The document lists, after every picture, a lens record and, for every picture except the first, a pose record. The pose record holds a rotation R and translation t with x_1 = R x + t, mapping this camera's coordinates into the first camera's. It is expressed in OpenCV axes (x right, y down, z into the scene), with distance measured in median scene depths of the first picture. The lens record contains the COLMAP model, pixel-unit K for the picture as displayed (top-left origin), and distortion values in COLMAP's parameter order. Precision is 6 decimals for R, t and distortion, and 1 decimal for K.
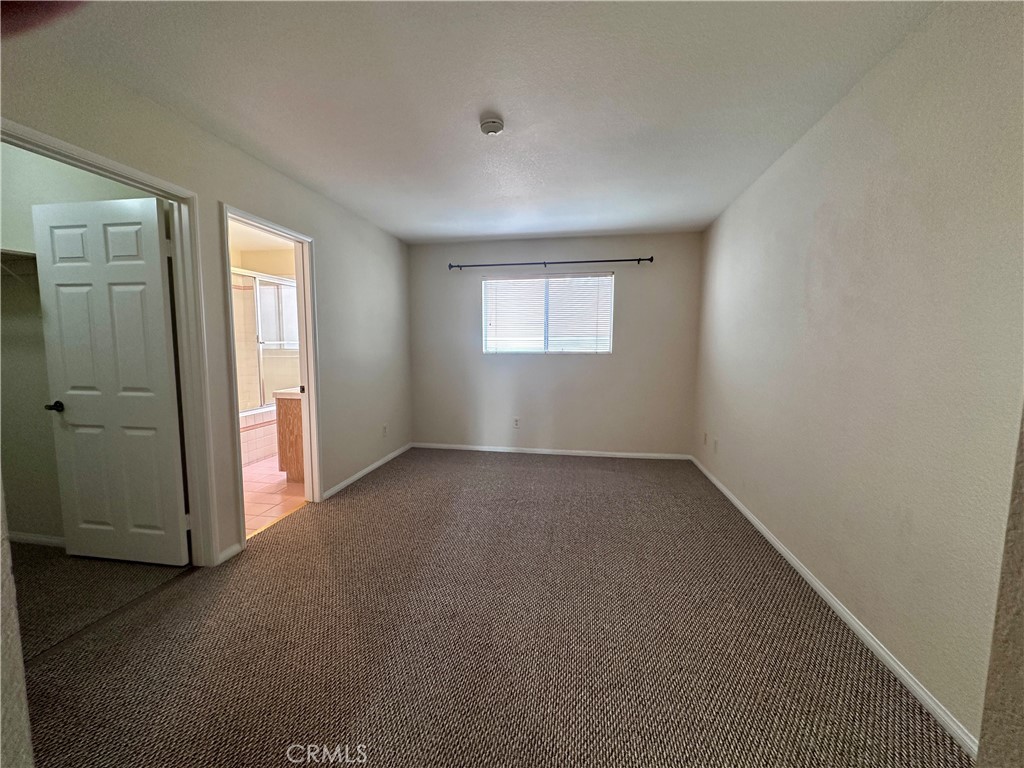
lens RADIAL K [[406.9, 0, 513.8], [0, 406.9, 380.6], [0, 0, 1]] dist [-0.004187, 0.000927]
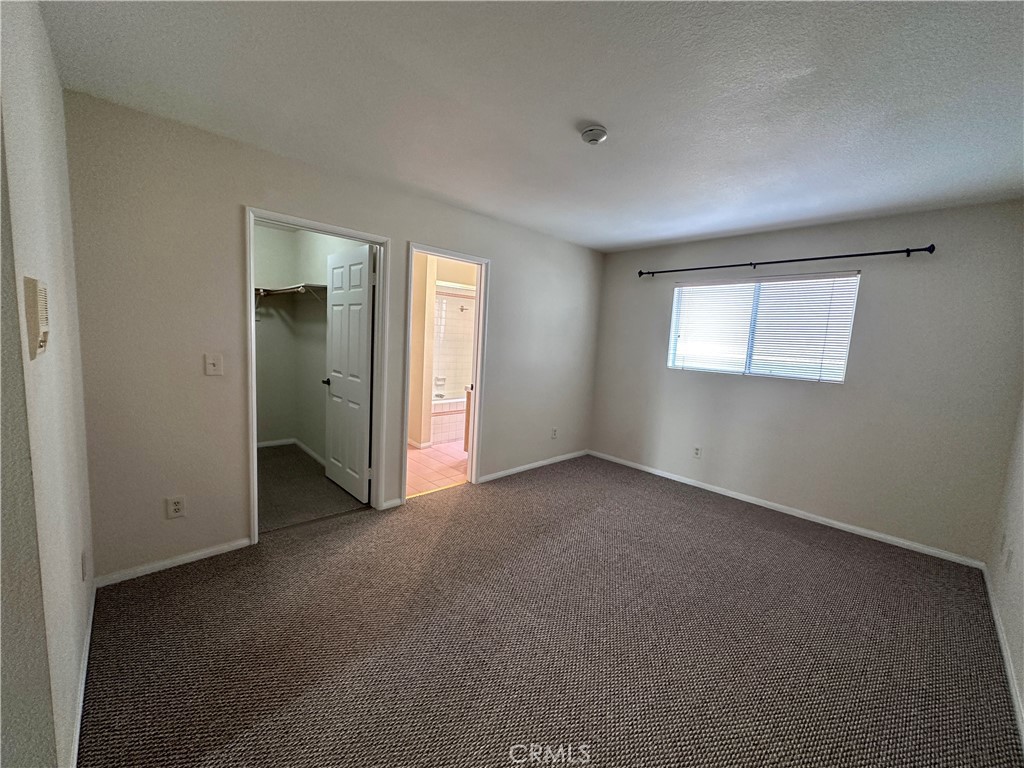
lens RADIAL K [[406.9, 0, 513.3], [0, 406.9, 383.1], [0, 0, 1]] dist [-0.004187, 0.000927]
pose [[0.800225, 0.107011, -0.590075, 0.281051], [-0.105432, 0.993729, 0.037234, -0.048126], [0.590359, 0.032418, 0.806489, 0.108072]]
